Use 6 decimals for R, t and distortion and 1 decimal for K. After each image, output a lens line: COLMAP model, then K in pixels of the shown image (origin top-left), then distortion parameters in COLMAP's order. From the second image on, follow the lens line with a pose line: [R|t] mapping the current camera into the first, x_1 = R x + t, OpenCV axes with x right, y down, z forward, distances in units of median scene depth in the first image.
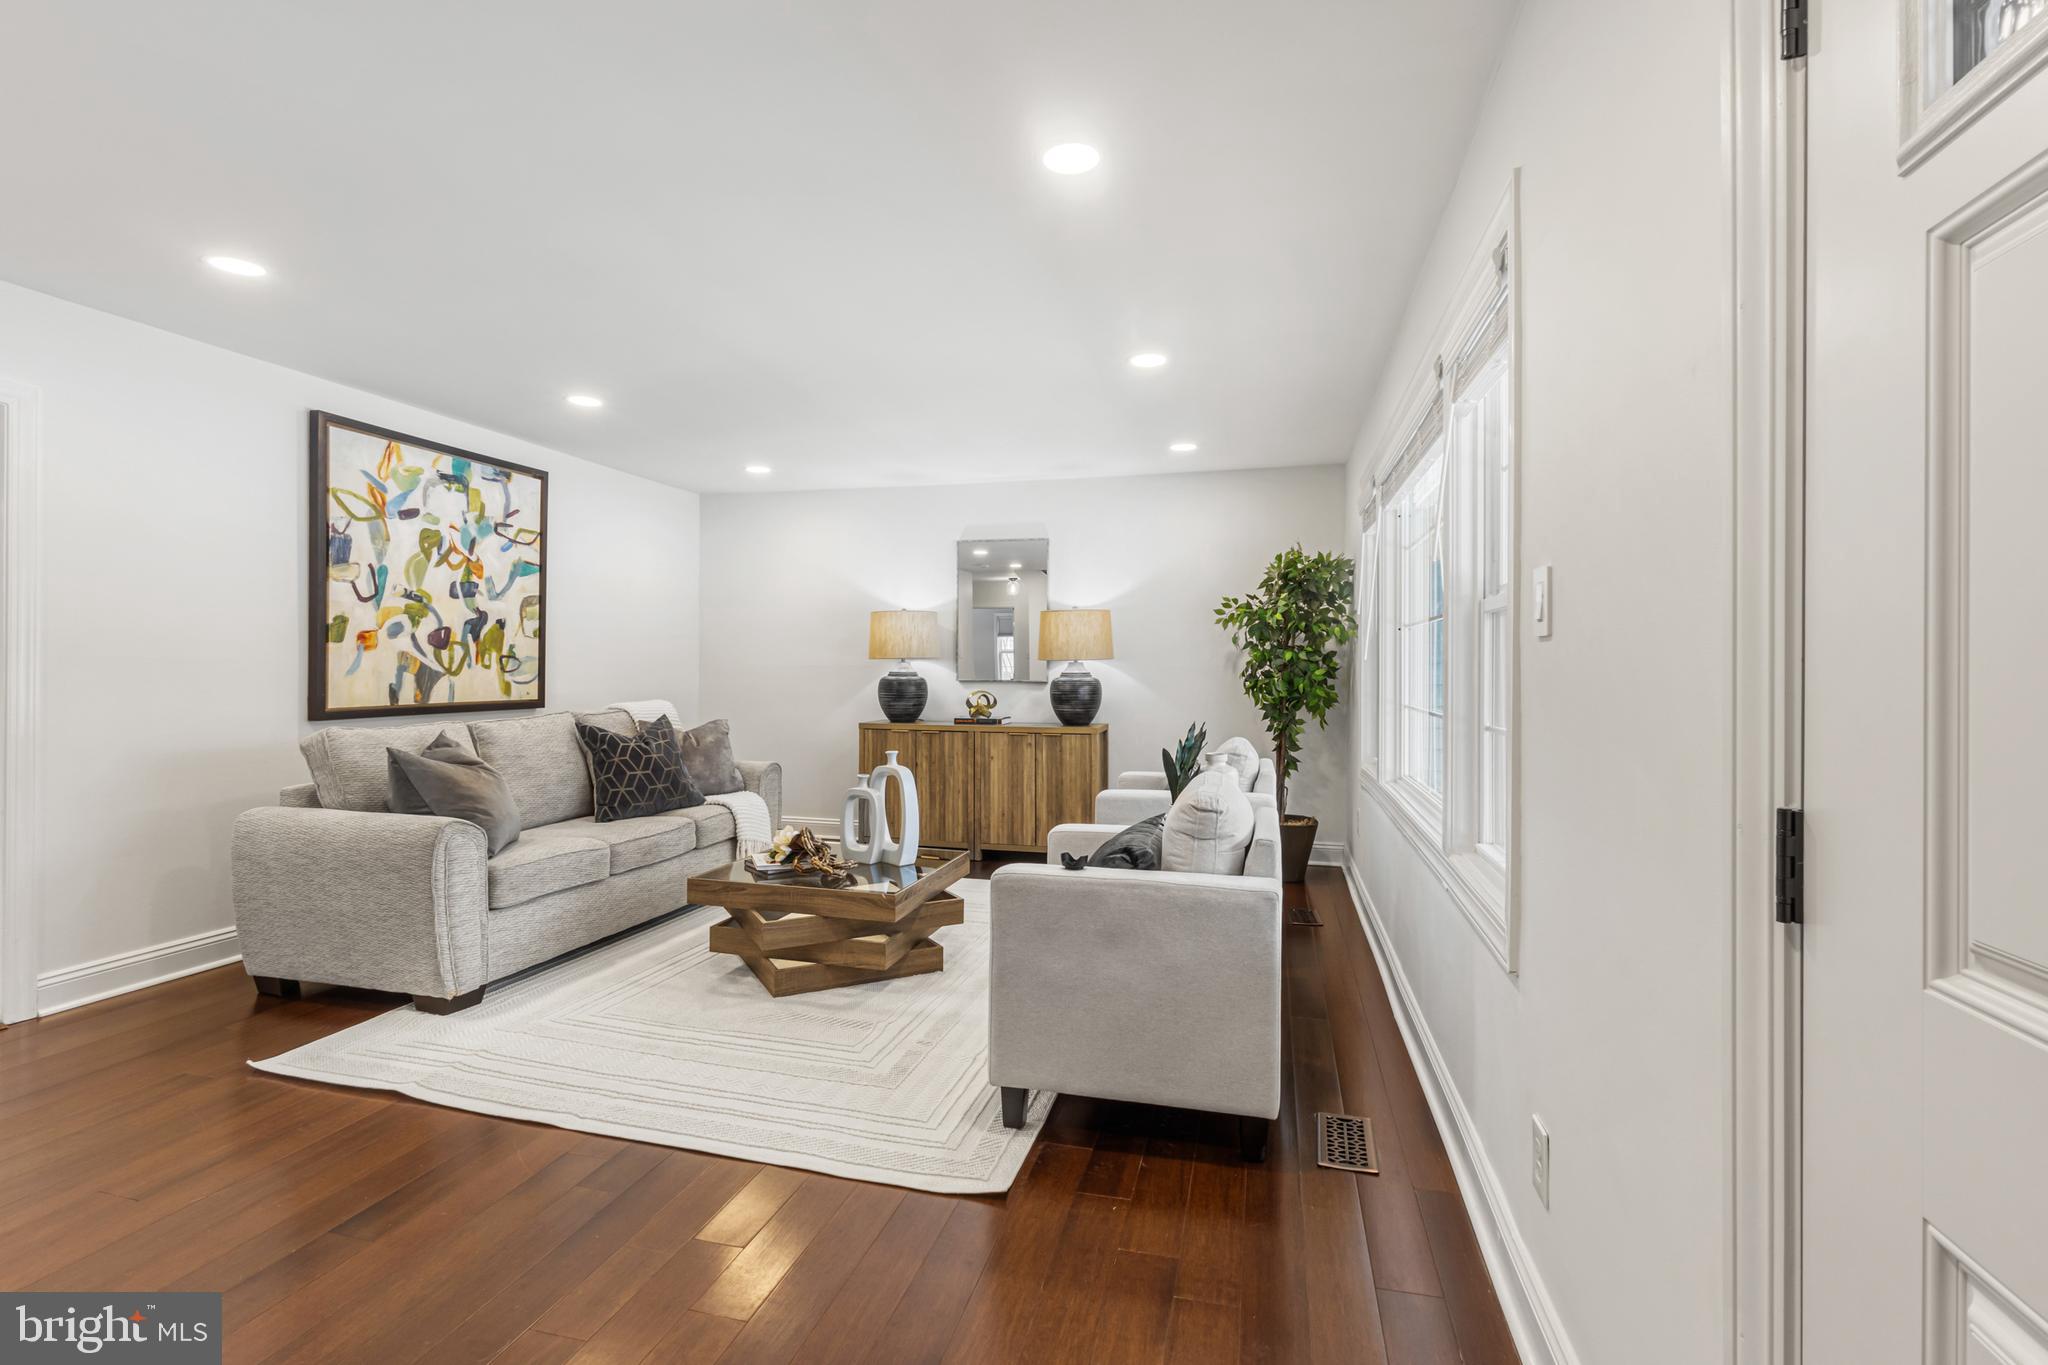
lens RADIAL K [[956.1, 0, 1032.0], [0, 956.1, 665.3], [0, 0, 1]] dist [-0.000425, 0.000896]
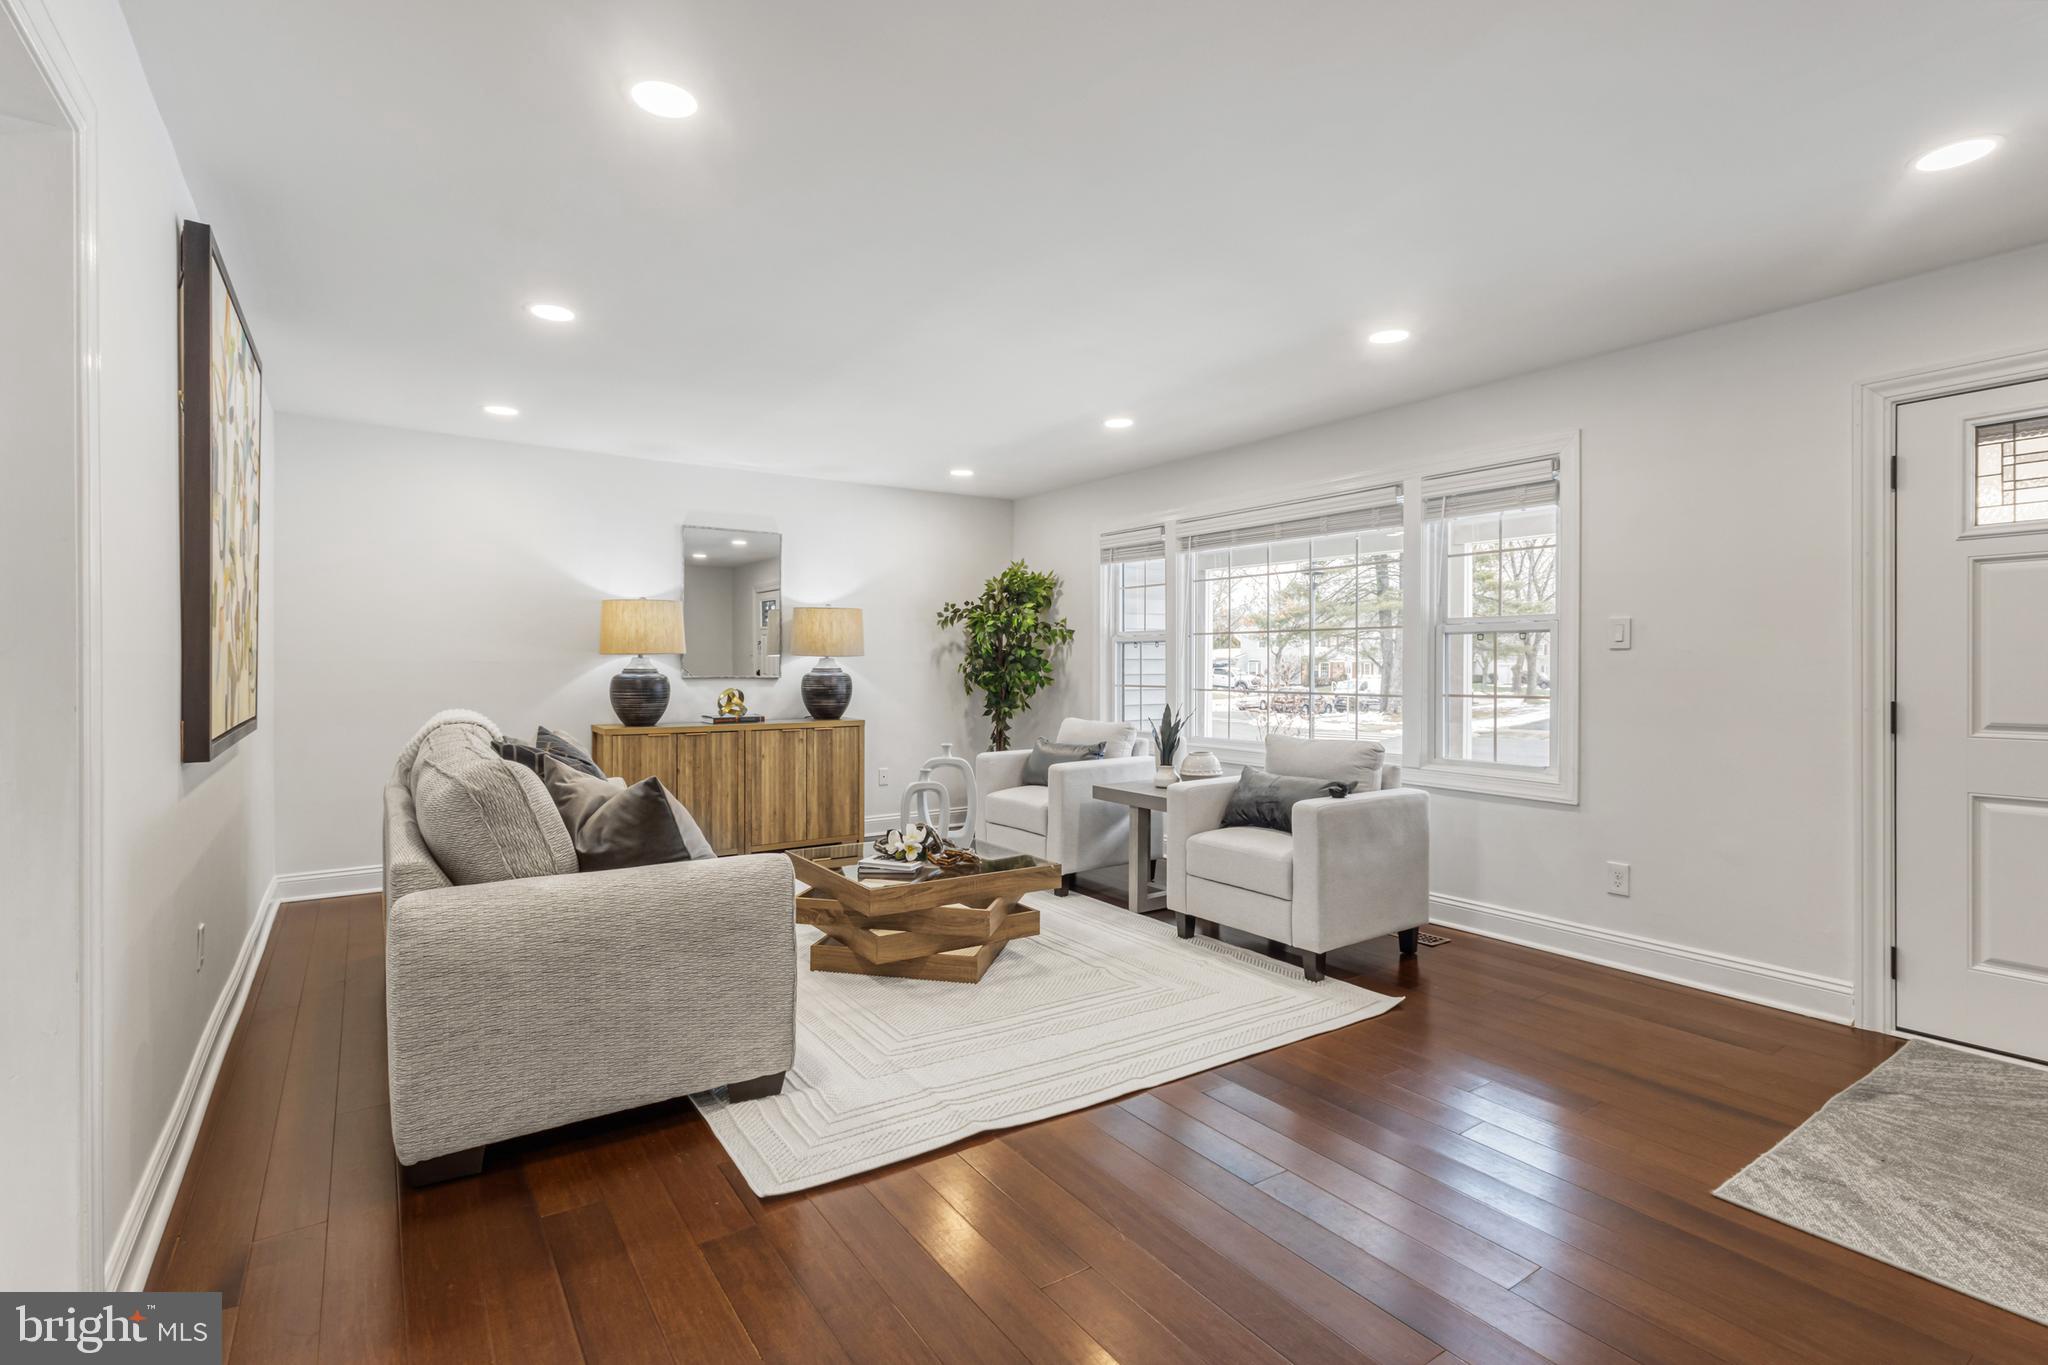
lens RADIAL K [[941.0, 0, 1024.0], [0, 941.0, 682.5], [0, 0, 1]] dist [-0.019917, 0.000079]
pose [[0.651008, -0.019408, 0.758823, -0.887124], [0.000281, 0.999679, 0.025327, -0.003818], [-0.759071, -0.016275, 0.650805, 0.268717]]
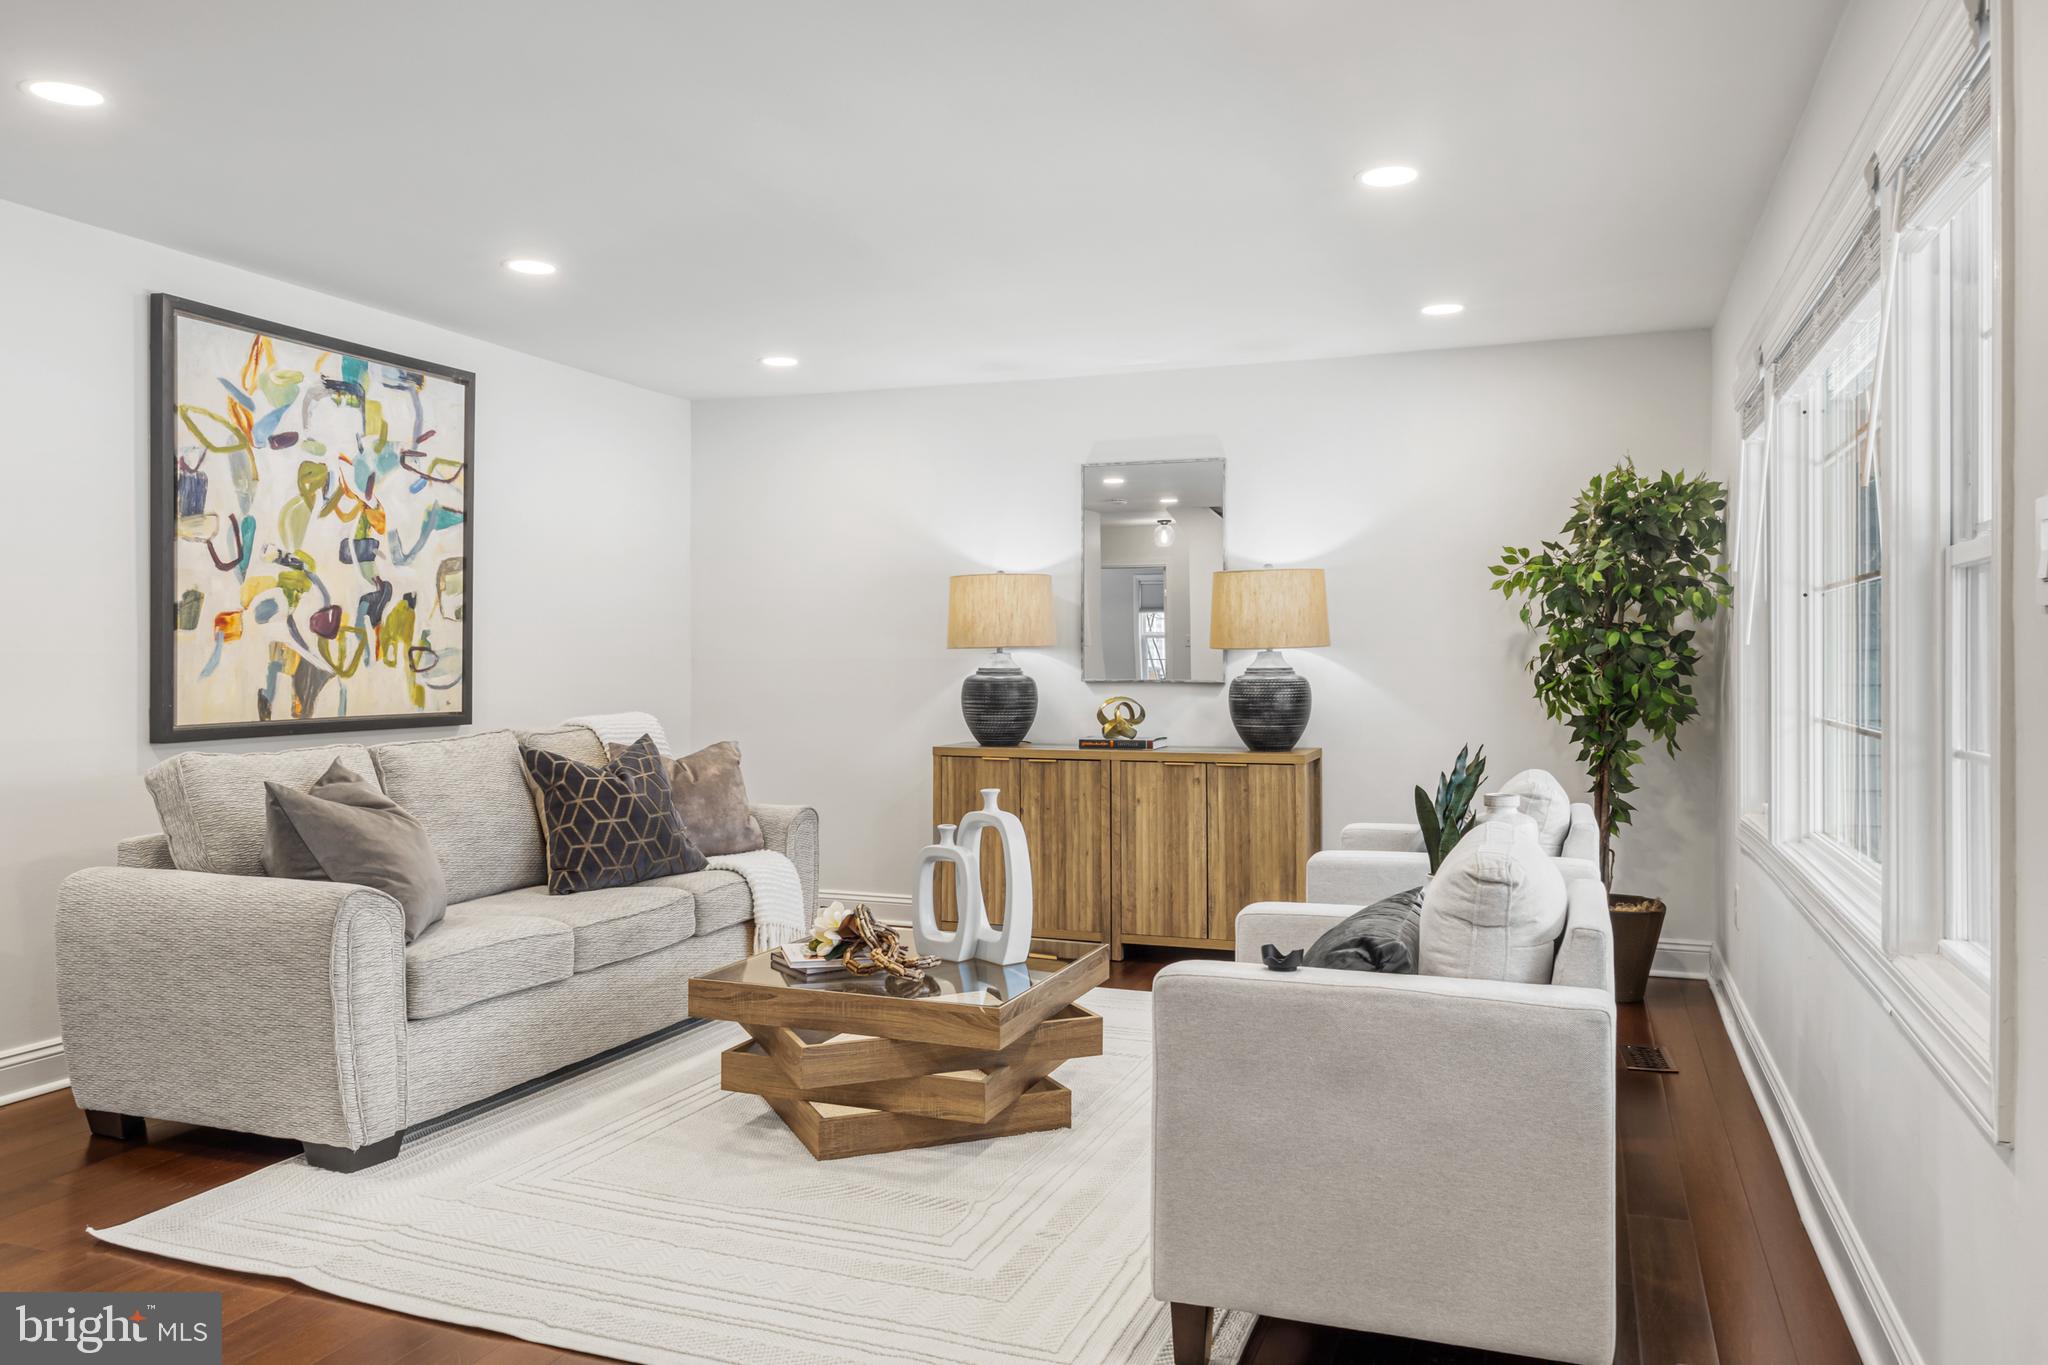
lens RADIAL K [[1504.7, 0, 1034.8], [0, 1504.7, 661.5], [0, 0, 1]] dist [0.013068, -0.009955]
pose [[0.994707, -0.005829, -0.102589, -0.010132], [0.006110, 0.999978, 0.002421, 0.000077], [0.102572, -0.003035, 0.994721, -0.019562]]
